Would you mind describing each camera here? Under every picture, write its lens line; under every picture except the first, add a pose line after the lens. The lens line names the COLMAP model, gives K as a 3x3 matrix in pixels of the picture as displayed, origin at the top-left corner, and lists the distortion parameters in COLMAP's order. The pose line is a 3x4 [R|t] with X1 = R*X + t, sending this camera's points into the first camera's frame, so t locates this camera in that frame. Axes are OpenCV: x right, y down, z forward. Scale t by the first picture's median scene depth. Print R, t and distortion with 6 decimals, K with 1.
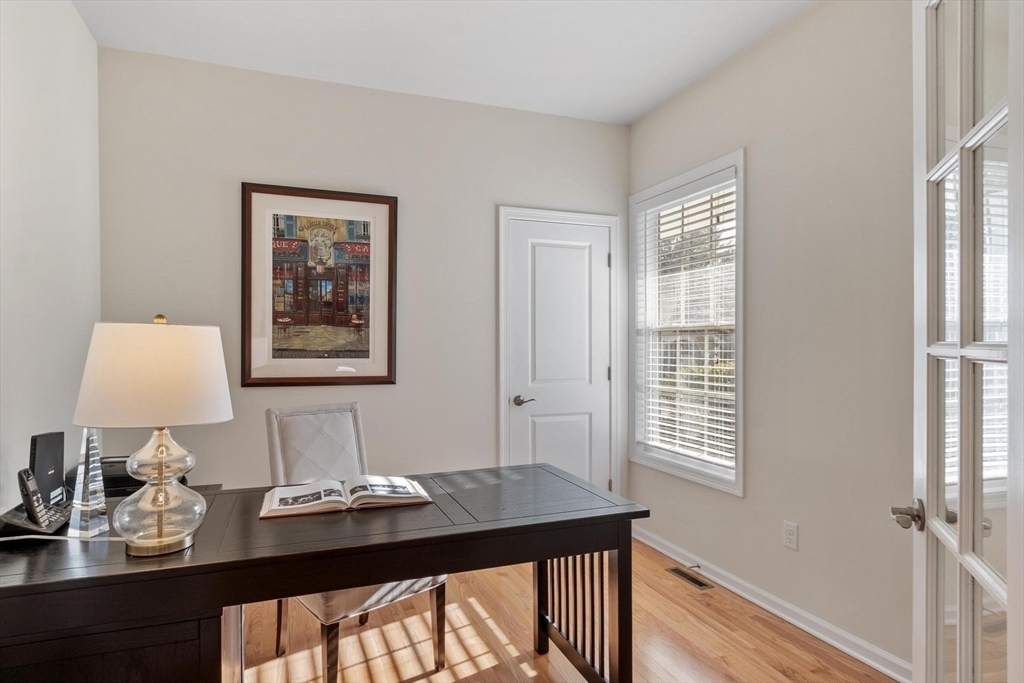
lens RADIAL K [[581.0, 0, 508.6], [0, 581.0, 348.0], [0, 0, 1]] dist [0.002837, 0.000201]
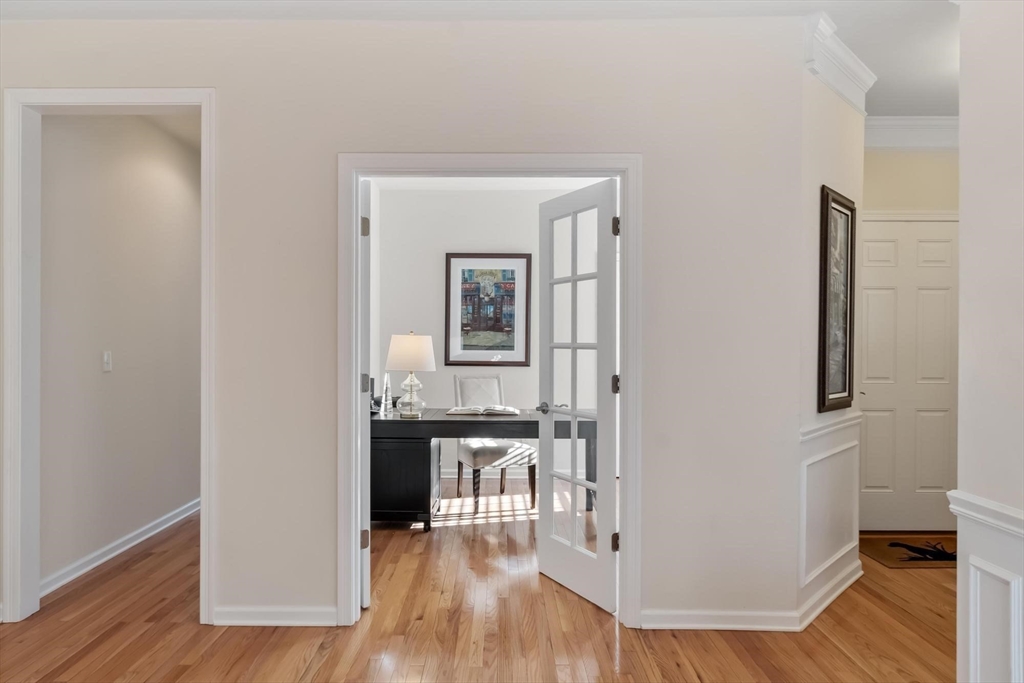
lens RADIAL K [[628.0, 0, 508.1], [0, 628.0, 340.6], [0, 0, 1]] dist [0.015251, 0.001075]
pose [[0.936702, 0.003589, -0.350109, 0.396466], [-0.006257, 0.999959, -0.006489, 0.000630], [0.350072, 0.008269, 0.936686, -0.740473]]
